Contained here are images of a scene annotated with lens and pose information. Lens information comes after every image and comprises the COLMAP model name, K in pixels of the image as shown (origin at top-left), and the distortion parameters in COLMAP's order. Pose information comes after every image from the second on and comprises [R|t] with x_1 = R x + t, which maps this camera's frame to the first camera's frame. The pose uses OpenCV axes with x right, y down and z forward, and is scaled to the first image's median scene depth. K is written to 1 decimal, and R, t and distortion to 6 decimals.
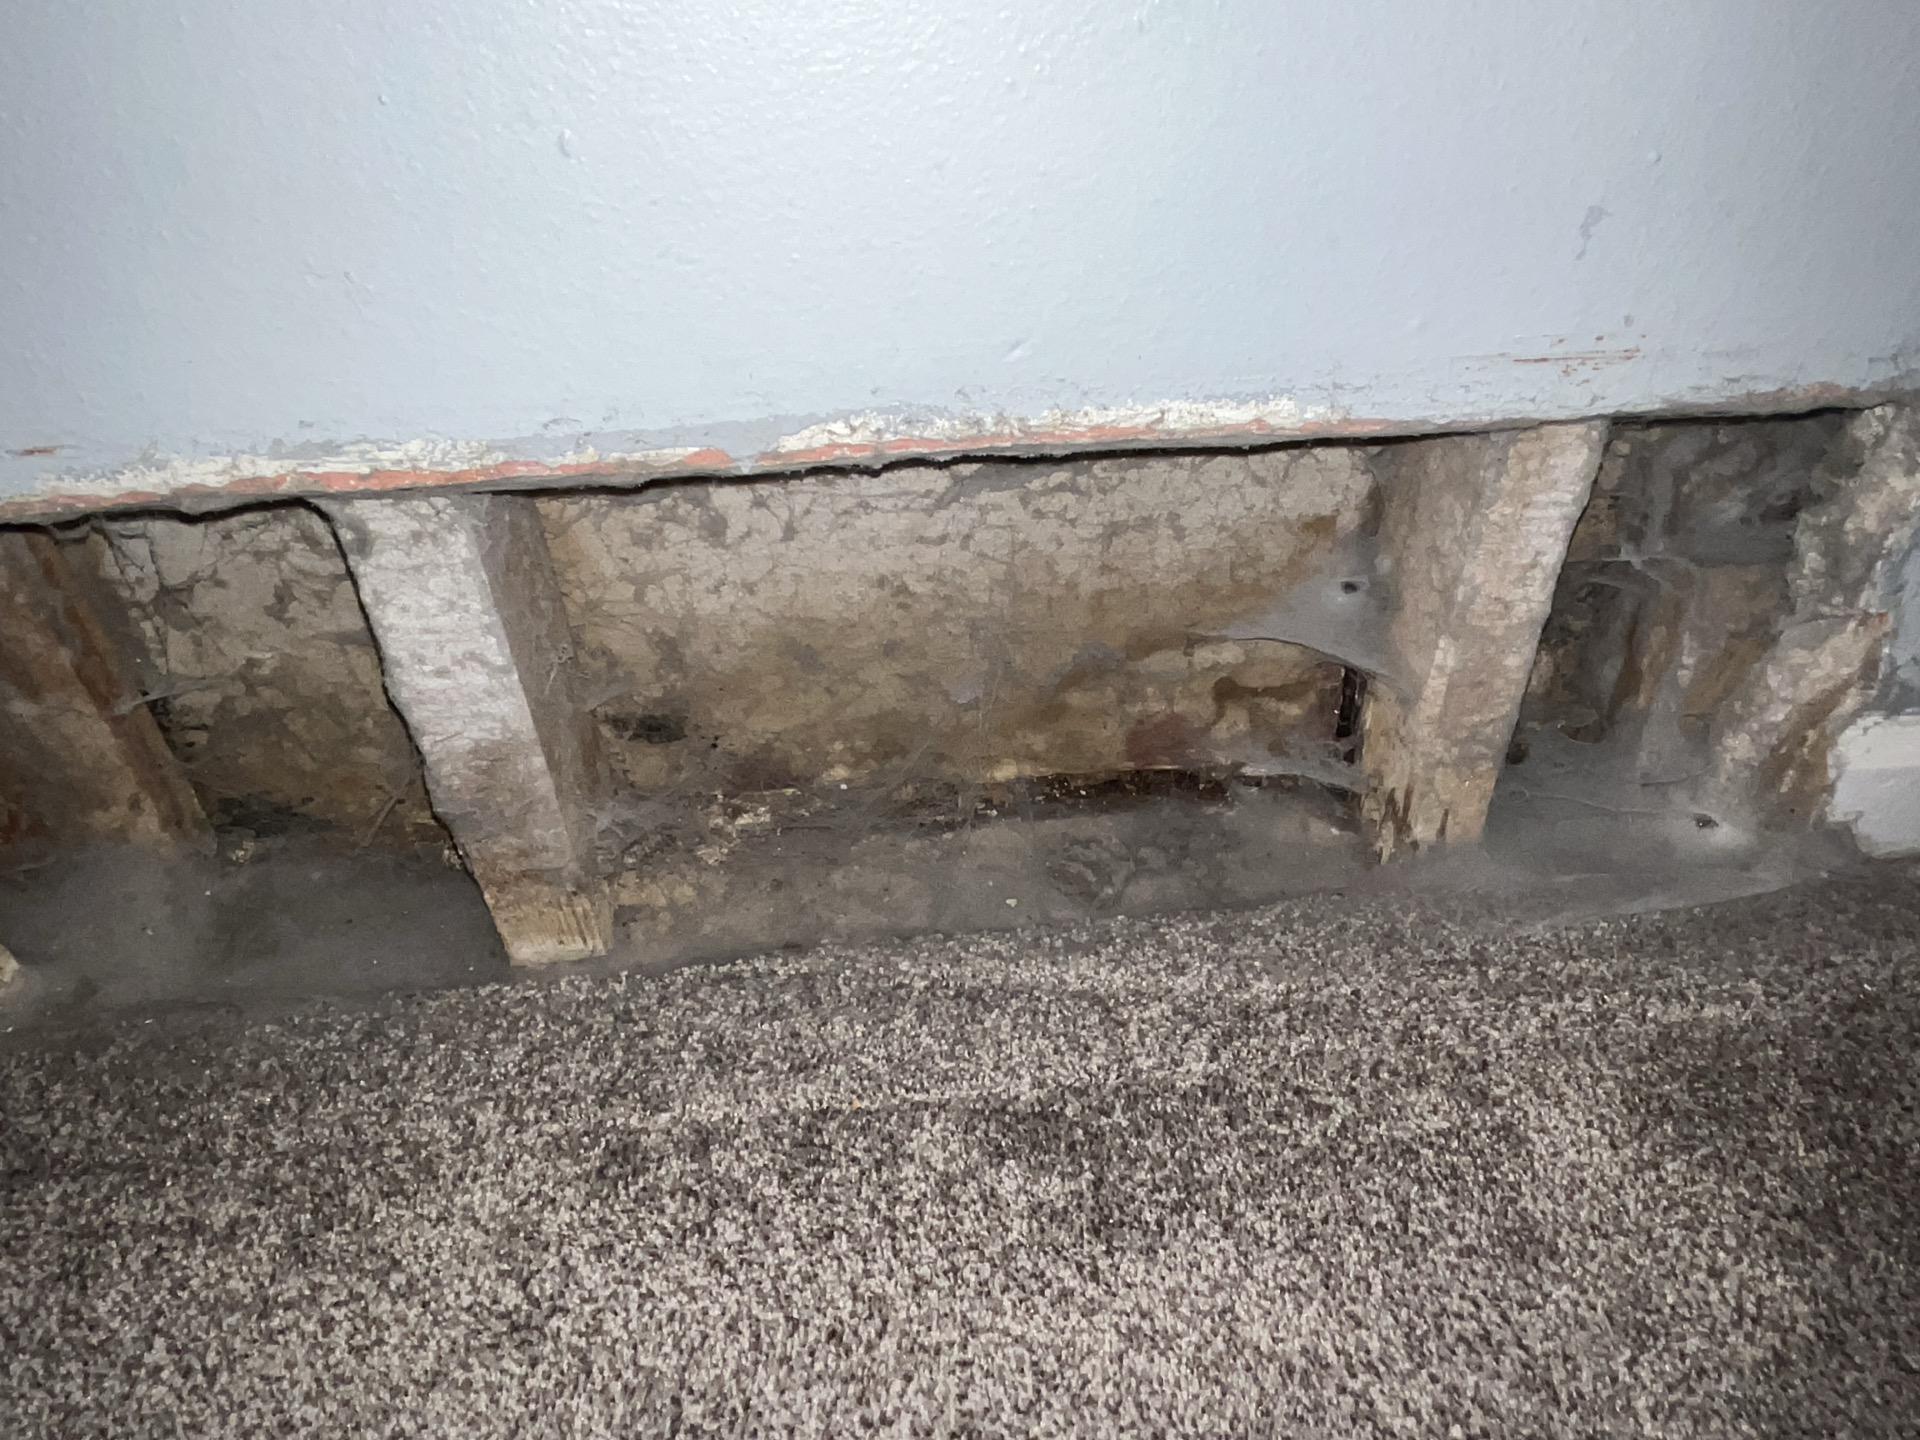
lens RADIAL K [[1138.0, 0, 960.0], [0, 1138.0, 720.0], [0, 0, 1]] dist [-0.000987, -0.027021]
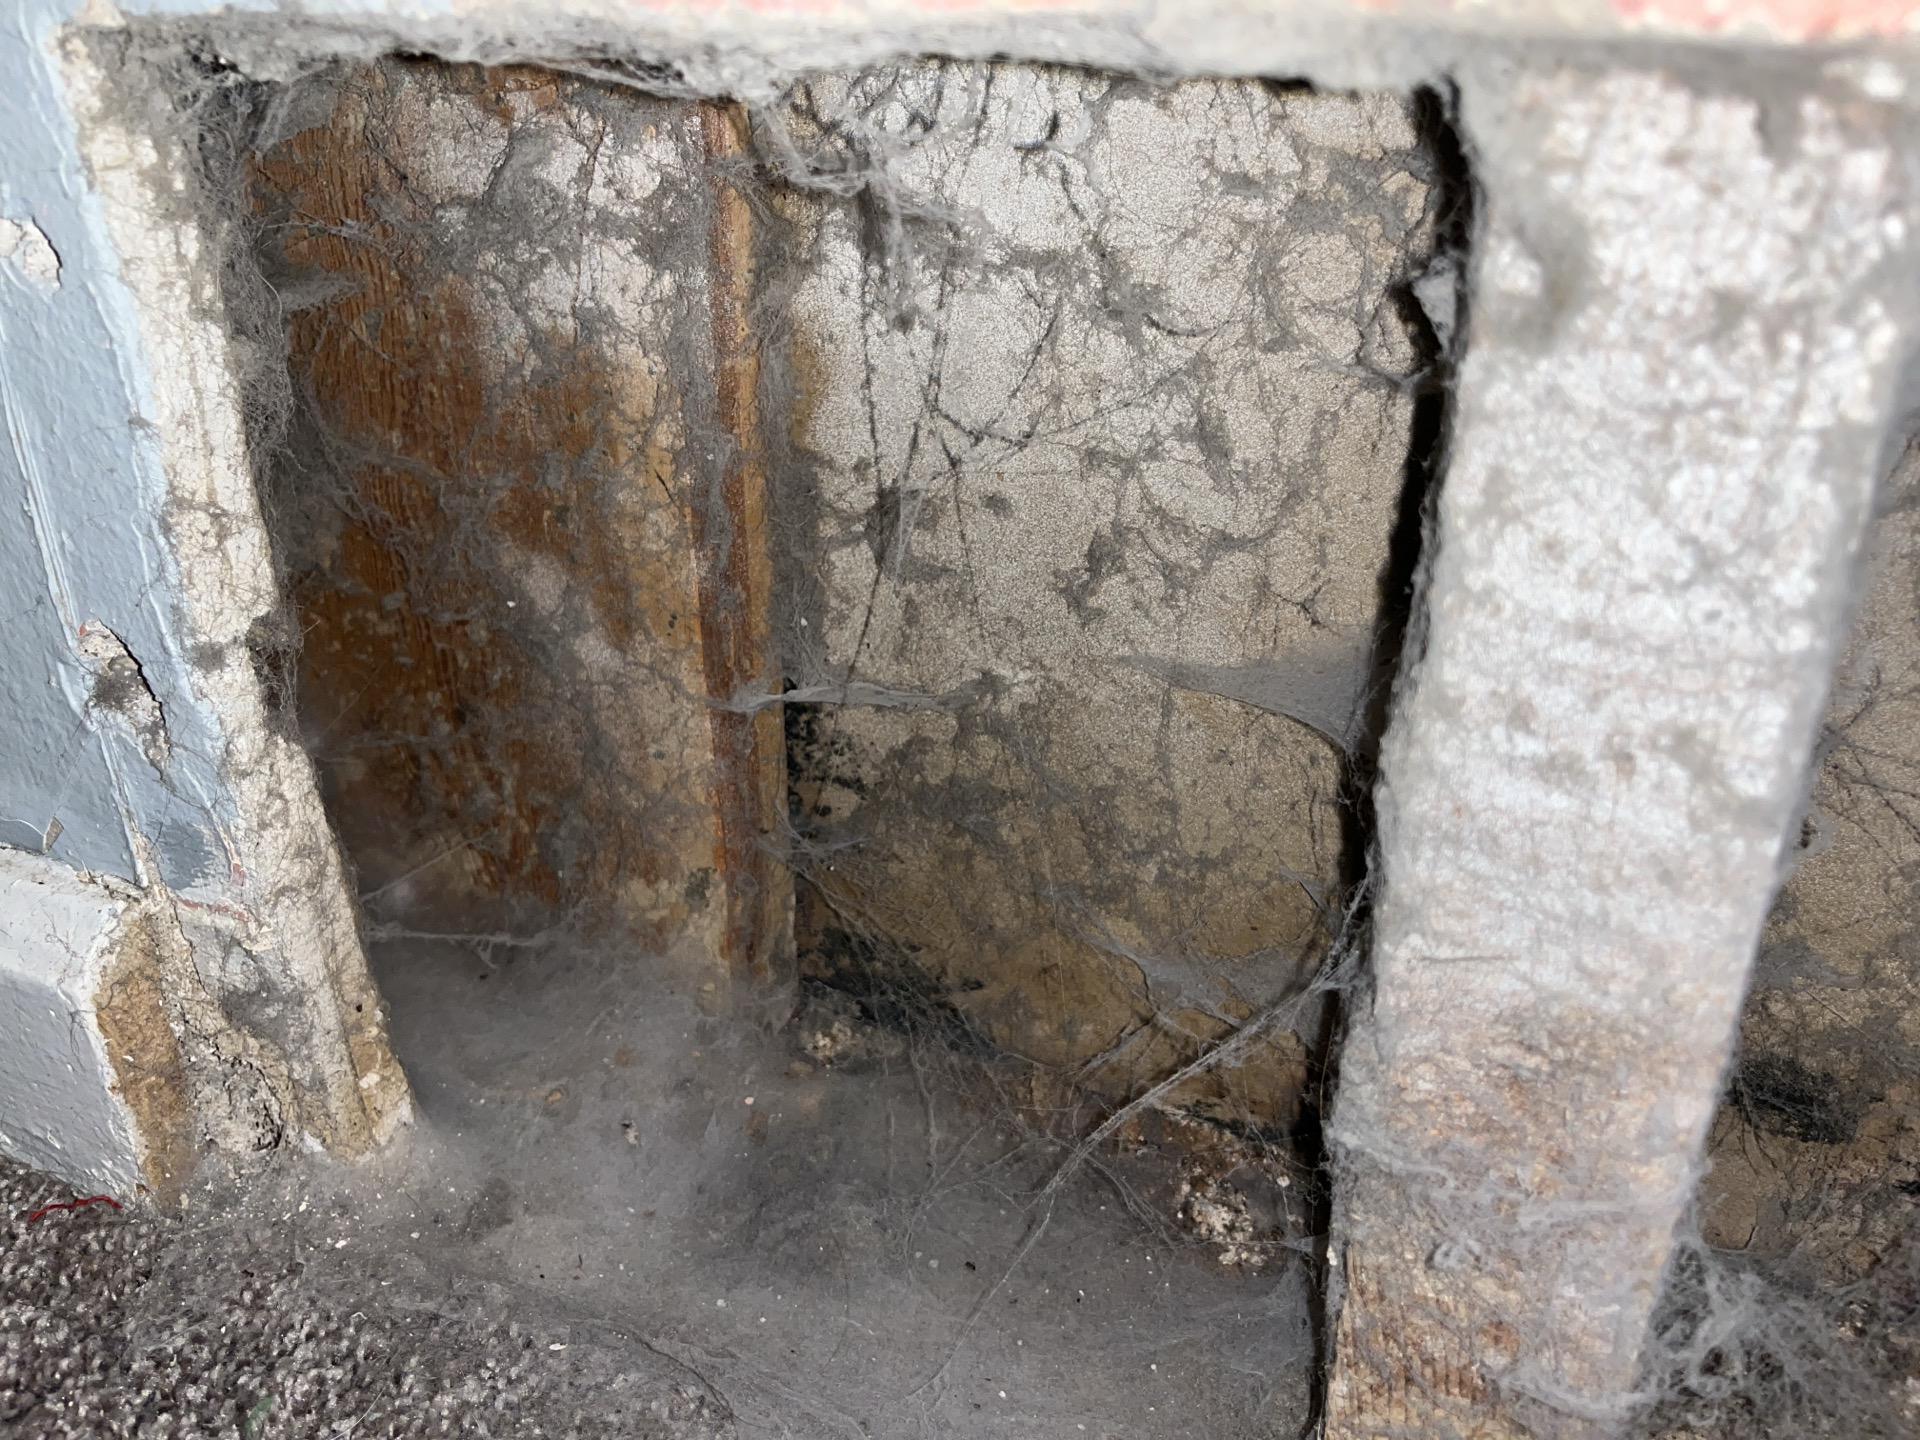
lens RADIAL K [[1498.2, 0, 960.0], [0, 1498.2, 720.0], [0, 0, 1]] dist [0.057097, -0.101720]
pose [[0.849081, 0.236364, -0.472433, -0.321653], [-0.326720, 0.937720, -0.118045, 0.044619], [0.415109, 0.254583, 0.873426, 0.428077]]
